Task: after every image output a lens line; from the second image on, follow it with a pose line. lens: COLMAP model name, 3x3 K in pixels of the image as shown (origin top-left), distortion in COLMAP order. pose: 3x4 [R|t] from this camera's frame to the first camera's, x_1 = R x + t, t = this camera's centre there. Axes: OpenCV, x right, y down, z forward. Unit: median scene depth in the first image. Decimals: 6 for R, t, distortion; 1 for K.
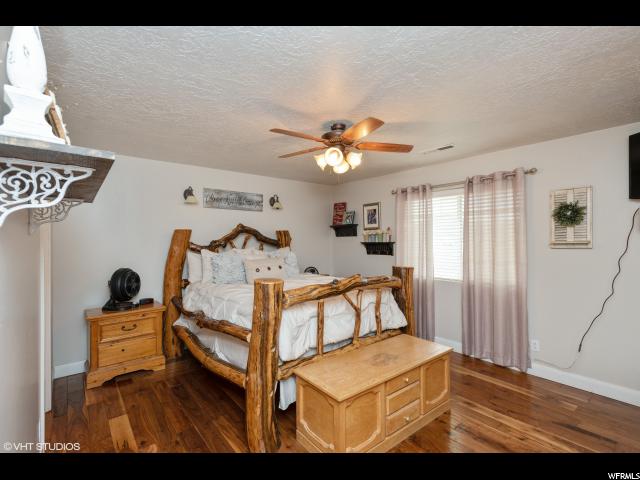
lens RADIAL K [[300.7, 0, 315.5], [0, 300.7, 240.2], [0, 0, 1]] dist [0.009136, -0.001426]
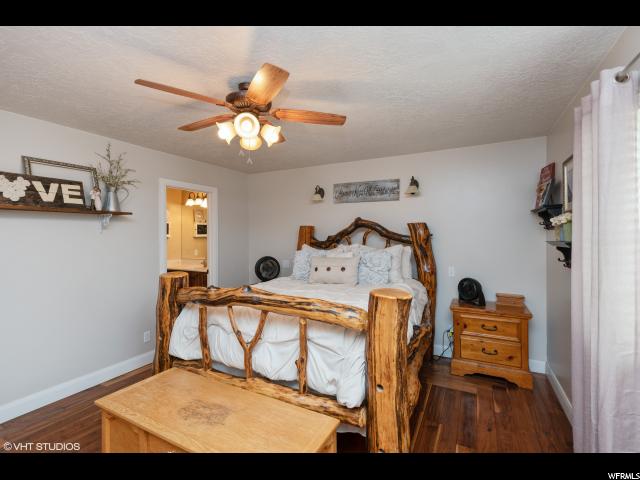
lens RADIAL K [[300.7, 0, 315.5], [0, 300.7, 235.6], [0, 0, 1]] dist [0.009136, -0.001426]
pose [[0.374769, -0.002788, -0.927114, 0.506520], [-0.010220, 0.999922, -0.007138, 0.006337], [0.927062, 0.012150, 0.374712, 0.531702]]
